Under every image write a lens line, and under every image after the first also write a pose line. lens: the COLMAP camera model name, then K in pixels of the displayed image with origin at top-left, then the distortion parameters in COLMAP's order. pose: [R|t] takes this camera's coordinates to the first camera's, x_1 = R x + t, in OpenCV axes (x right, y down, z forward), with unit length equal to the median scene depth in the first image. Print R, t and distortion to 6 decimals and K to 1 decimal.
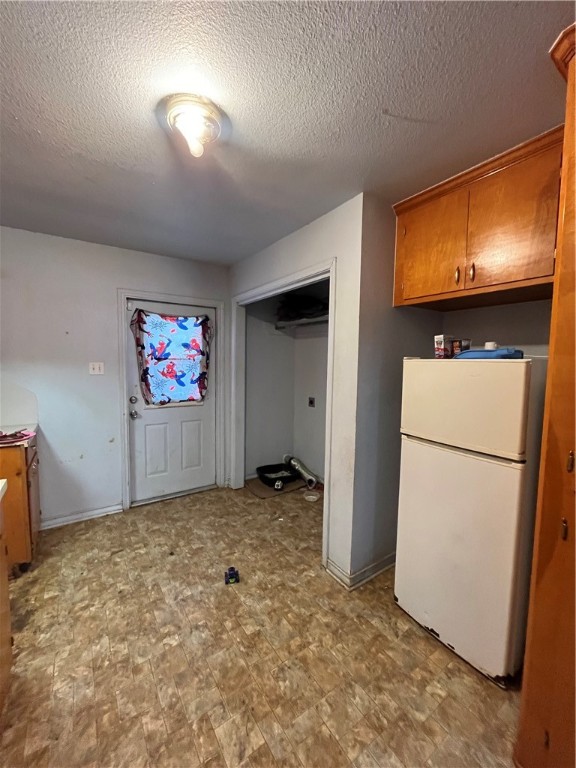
lens RADIAL K [[310.9, 0, 288.0], [0, 310.9, 384.0], [0, 0, 1]] dist [0.000525, 0.000213]
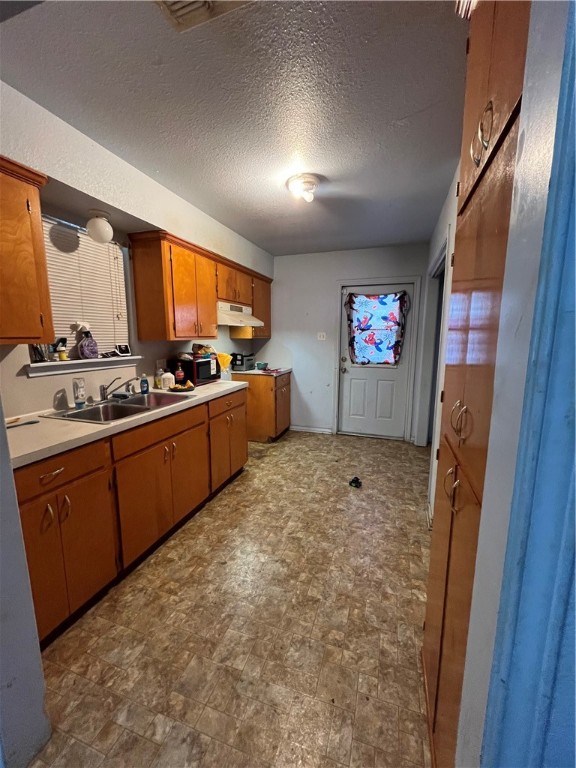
lens RADIAL K [[310.9, 0, 288.0], [0, 310.9, 384.0], [0, 0, 1]] dist [0.000525, 0.000213]
pose [[0.602800, 0.111591, -0.790051, 0.479098], [-0.057942, 0.993680, 0.096143, 0.041731], [0.795786, -0.012178, 0.605456, -0.055767]]
